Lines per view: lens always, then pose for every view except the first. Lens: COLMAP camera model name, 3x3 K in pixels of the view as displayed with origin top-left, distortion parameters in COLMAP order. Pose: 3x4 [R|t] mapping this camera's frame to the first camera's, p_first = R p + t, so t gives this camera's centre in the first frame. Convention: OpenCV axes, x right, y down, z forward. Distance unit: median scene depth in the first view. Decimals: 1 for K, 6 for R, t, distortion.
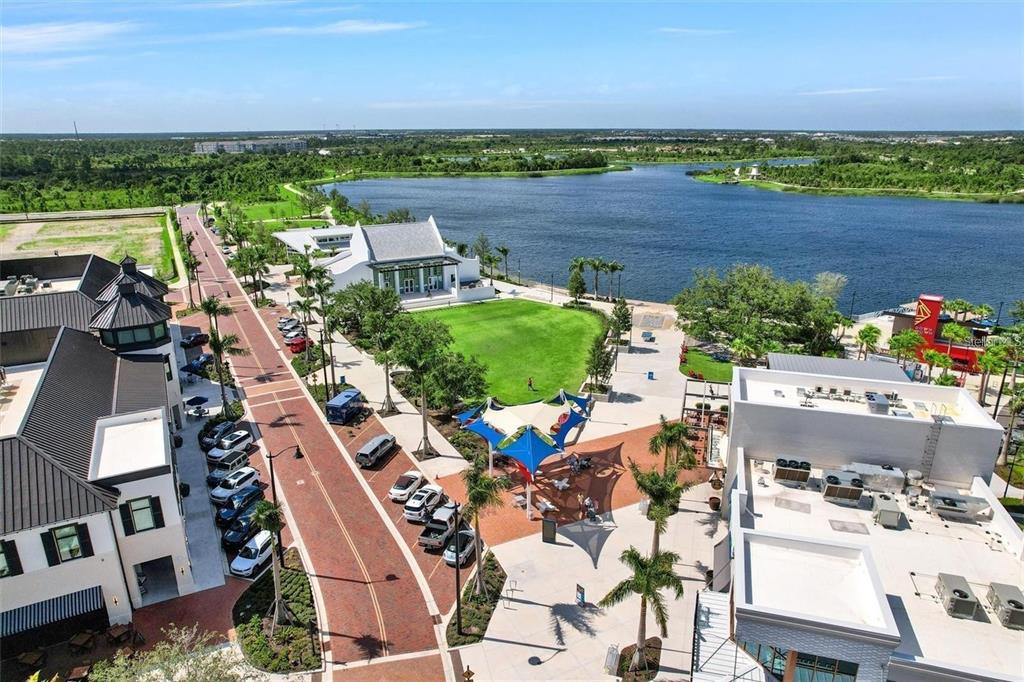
lens RADIAL K [[672.2, 0, 512.0], [0, 672.2, 341.0], [0, 0, 1]] dist [-0.060373, 0.050054]
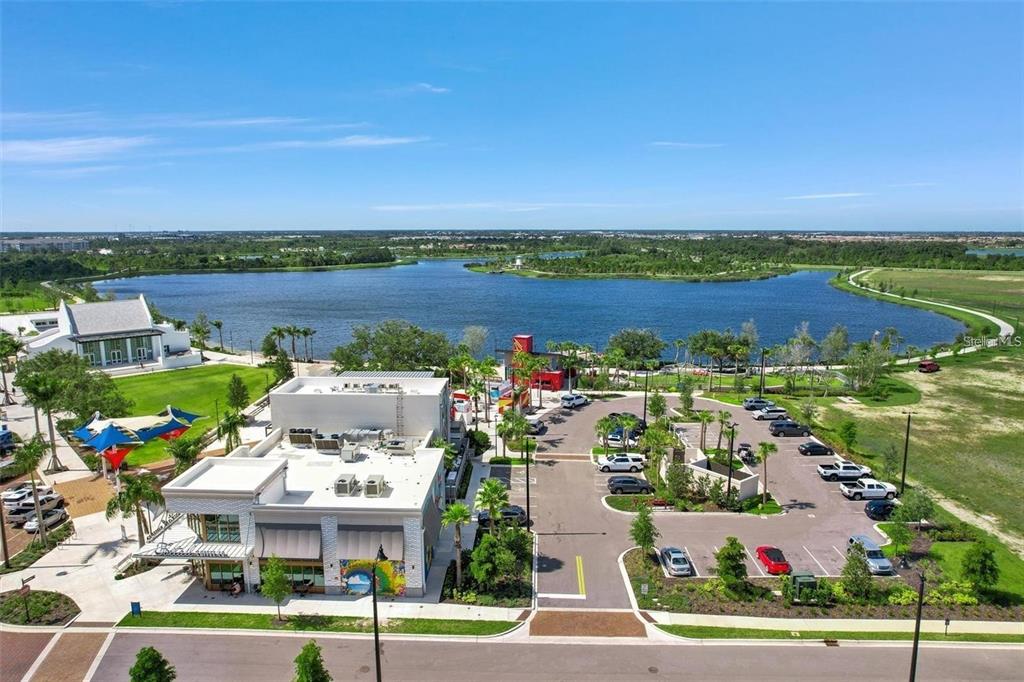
lens RADIAL K [[672.2, 0, 512.0], [0, 672.2, 341.0], [0, 0, 1]] dist [-0.060373, 0.050054]
pose [[0.965705, -0.041508, 0.256302, 0.195572], [0.077735, 0.988080, -0.132872, 0.085861], [-0.247732, 0.148239, 0.957421, -0.193583]]
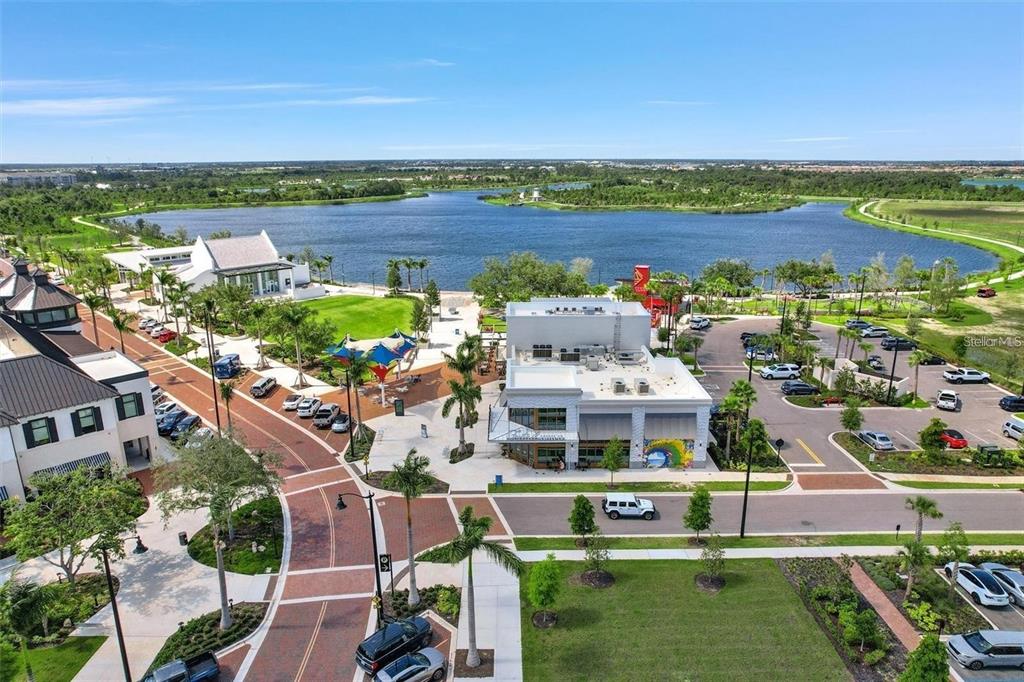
lens RADIAL K [[672.2, 0, 512.0], [0, 672.2, 341.0], [0, 0, 1]] dist [-0.060373, 0.050054]
pose [[0.956728, -0.078163, 0.280291, -0.049519], [0.090122, 0.995478, -0.030012, 0.084104], [-0.276678, 0.053974, 0.959446, -0.238563]]
